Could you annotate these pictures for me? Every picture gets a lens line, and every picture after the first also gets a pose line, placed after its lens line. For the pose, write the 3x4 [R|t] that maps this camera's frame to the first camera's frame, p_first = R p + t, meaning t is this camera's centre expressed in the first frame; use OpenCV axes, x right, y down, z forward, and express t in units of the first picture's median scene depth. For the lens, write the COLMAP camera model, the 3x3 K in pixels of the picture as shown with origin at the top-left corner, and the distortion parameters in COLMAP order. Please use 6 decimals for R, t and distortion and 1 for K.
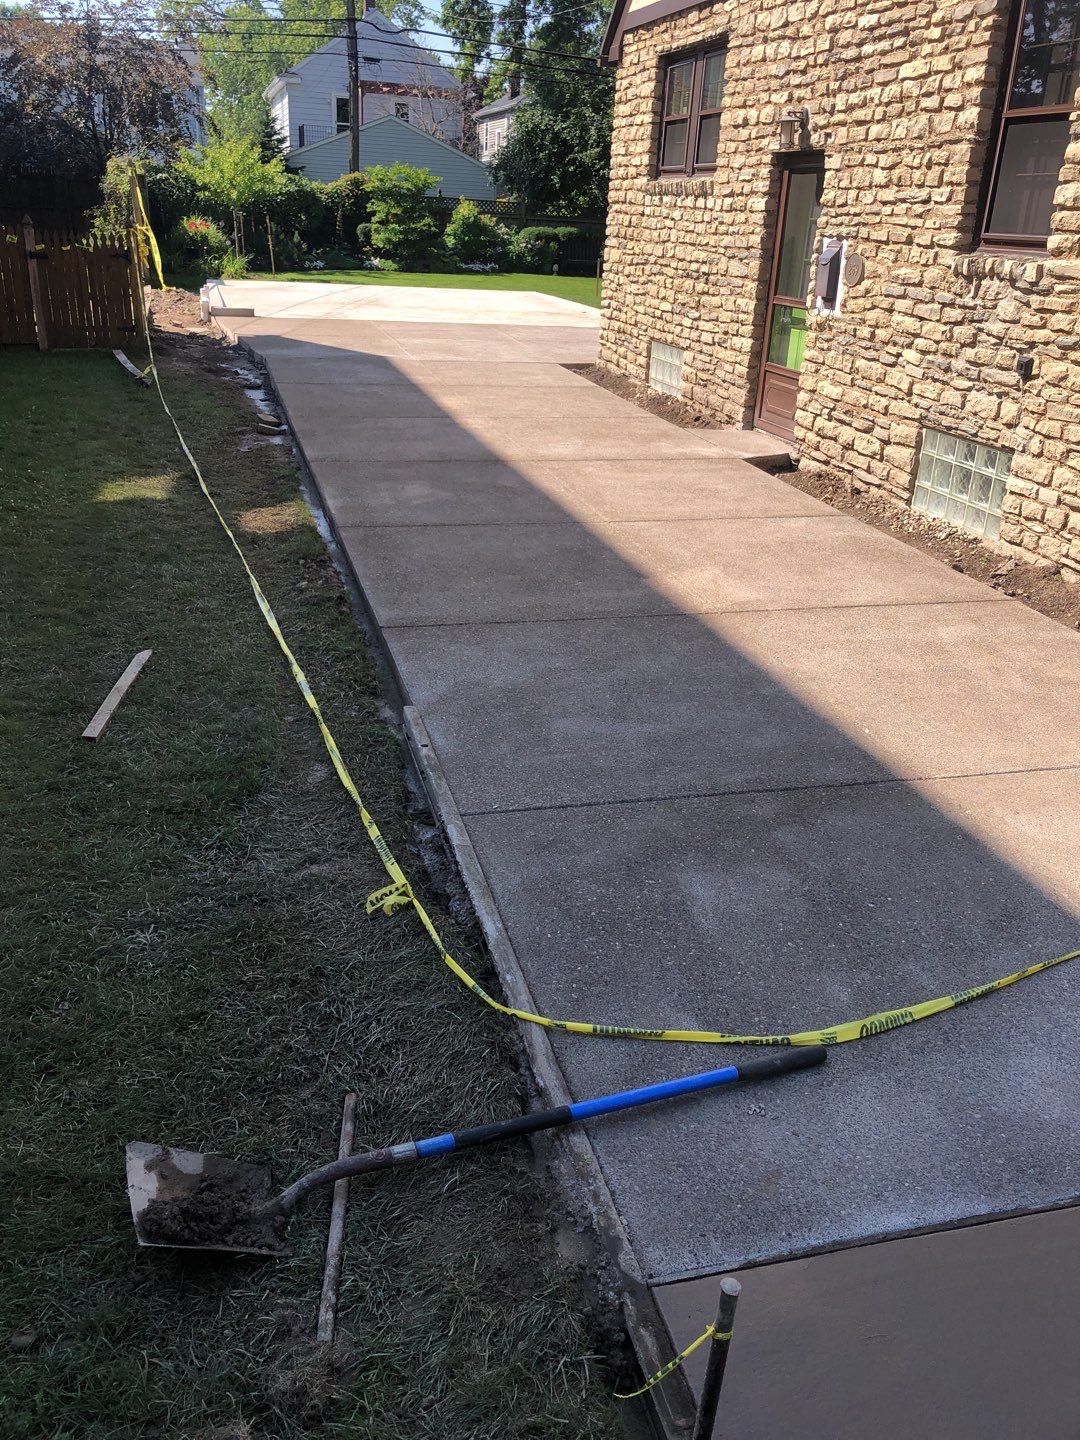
lens RADIAL K [[1152.9, 0, 543.9], [0, 1152.9, 715.2], [0, 0, 1]] dist [-0.005501, 0.018562]
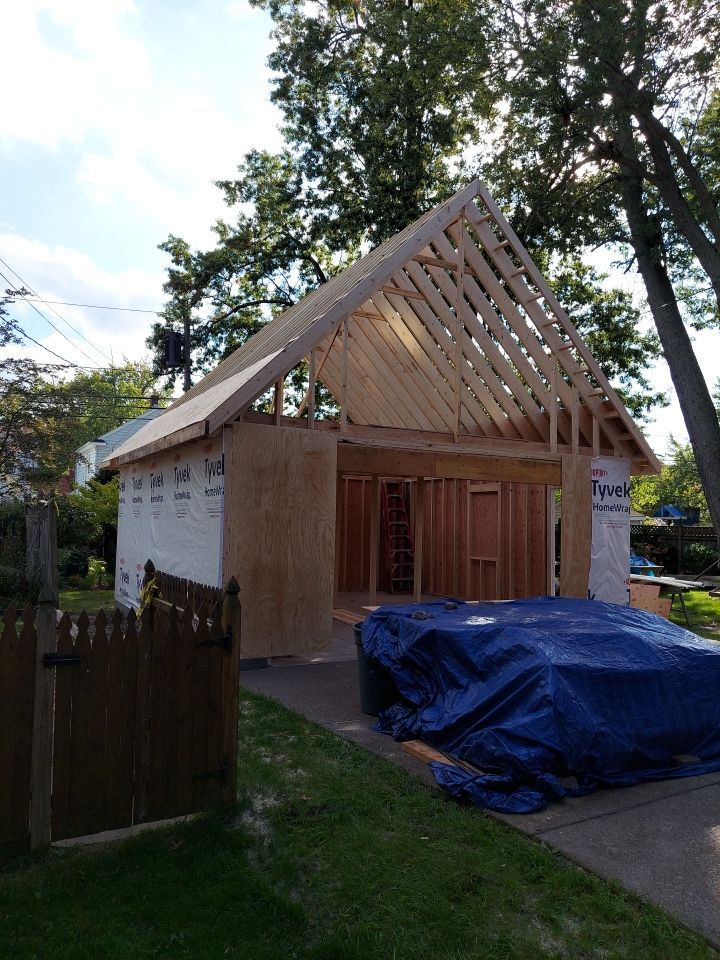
lens RADIAL K [[675.2, 0, 371.2], [0, 675.2, 494.9], [0, 0, 1]] dist [0.076126, -0.072044]
pose [[0.969186, -0.016439, 0.245782, -0.480619], [0.119373, 0.904128, -0.410248, -0.407477], [-0.215474, 0.426946, 0.878230, 0.842773]]
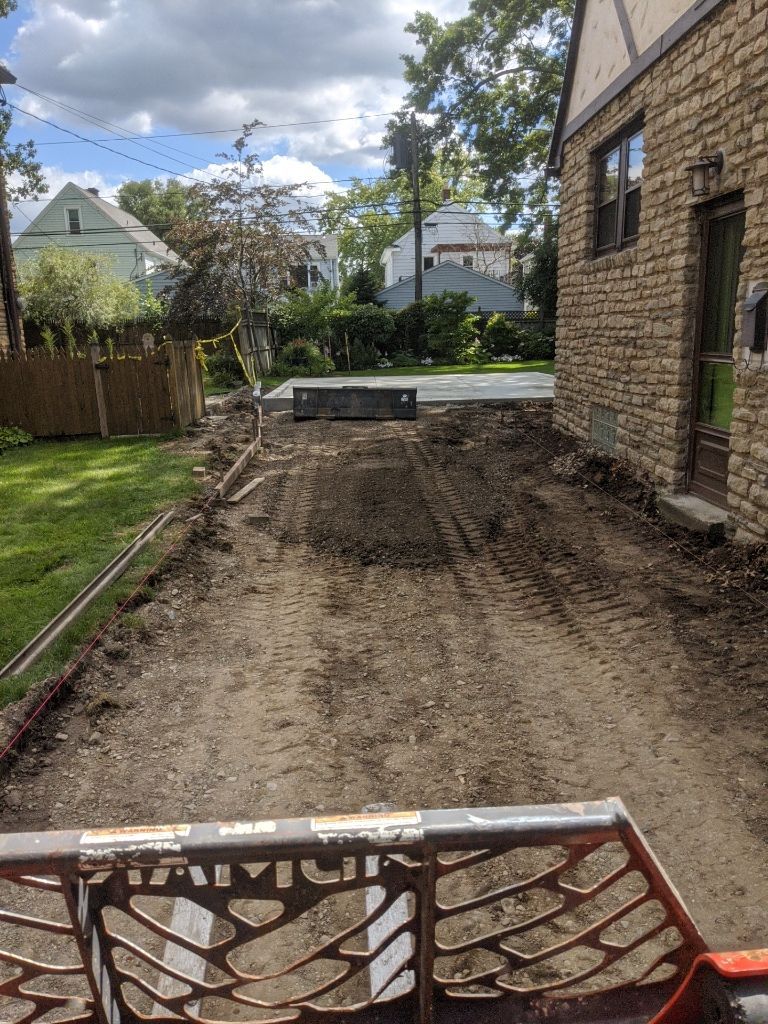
lens RADIAL K [[799.0, 0, 383.7], [0, 799.0, 532.8], [0, 0, 1]] dist [0.017032, -0.046000]
pose [[0.968936, -0.013899, -0.246921, 0.100565], [-0.026695, 0.986709, -0.160291, -0.102481], [0.245867, 0.161903, 0.955687, 0.318080]]
